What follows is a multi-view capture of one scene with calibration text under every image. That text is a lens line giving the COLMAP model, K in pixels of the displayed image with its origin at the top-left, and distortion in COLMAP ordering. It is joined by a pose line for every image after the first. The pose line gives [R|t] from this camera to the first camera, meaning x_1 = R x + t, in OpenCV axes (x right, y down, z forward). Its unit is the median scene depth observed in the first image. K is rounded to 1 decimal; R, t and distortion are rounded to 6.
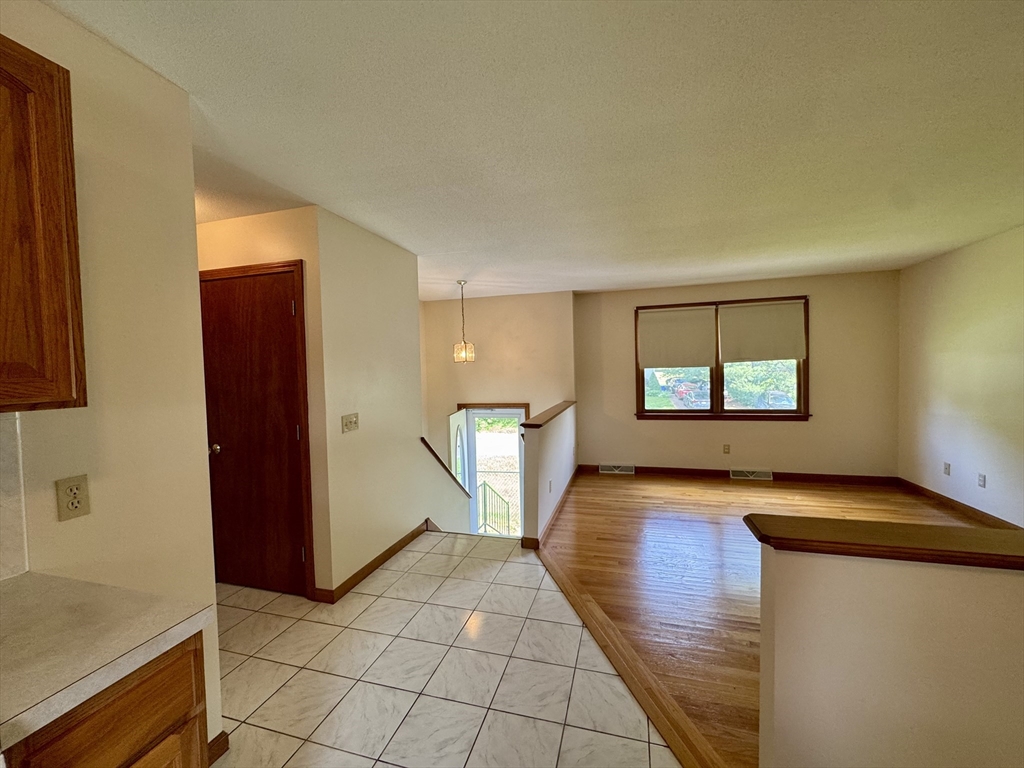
lens RADIAL K [[409.5, 0, 512.0], [0, 409.5, 381.0], [0, 0, 1]] dist [-0.000182, -0.000057]
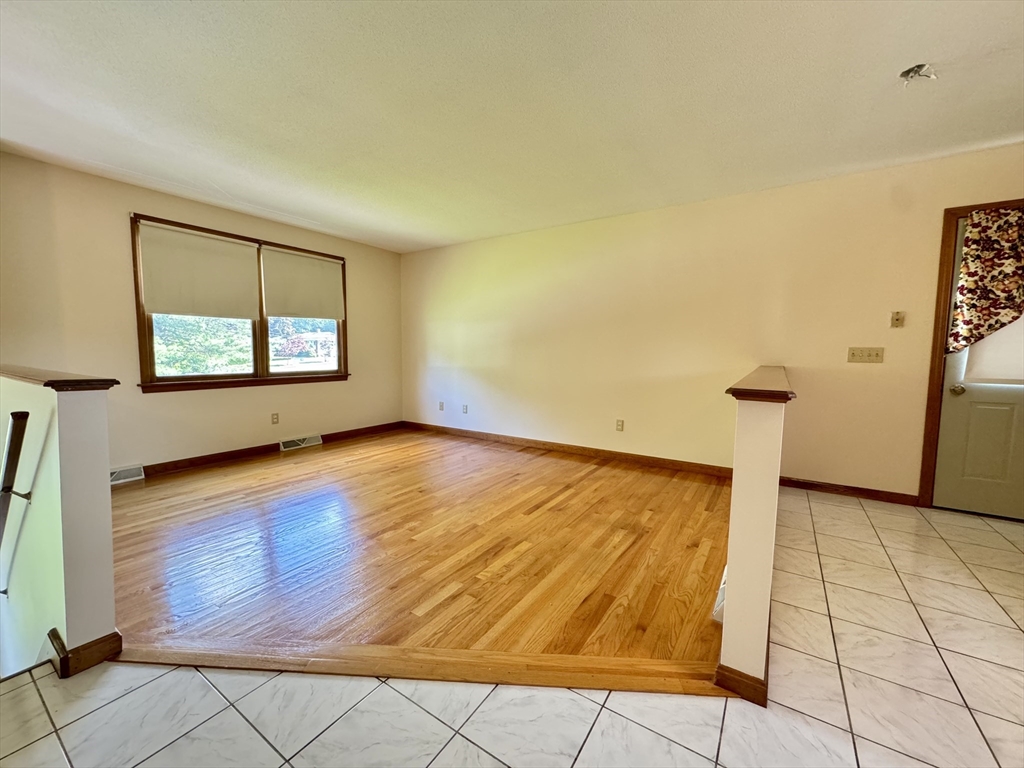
lens RADIAL K [[409.5, 0, 516.5], [0, 409.5, 380.6], [0, 0, 1]] dist [-0.000182, -0.000057]
pose [[0.291008, -0.042750, 0.955765, -0.145704], [0.009848, 0.999082, 0.041689, 0.059071], [-0.956670, -0.002719, 0.291162, 0.284074]]
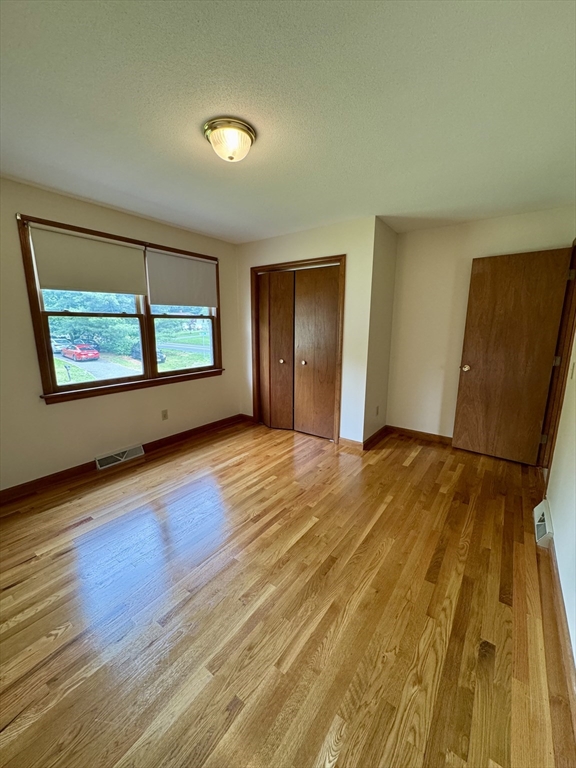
lens RADIAL K [[307.1, 0, 288.8], [0, 307.1, 380.9], [0, 0, 1]] dist [-0.000182, -0.000057]
pose [[0.351701, -0.146630, 0.924557, 0.001671], [0.004766, 0.987924, 0.154866, -0.015881], [-0.936100, -0.050060, 0.348153, 0.527792]]
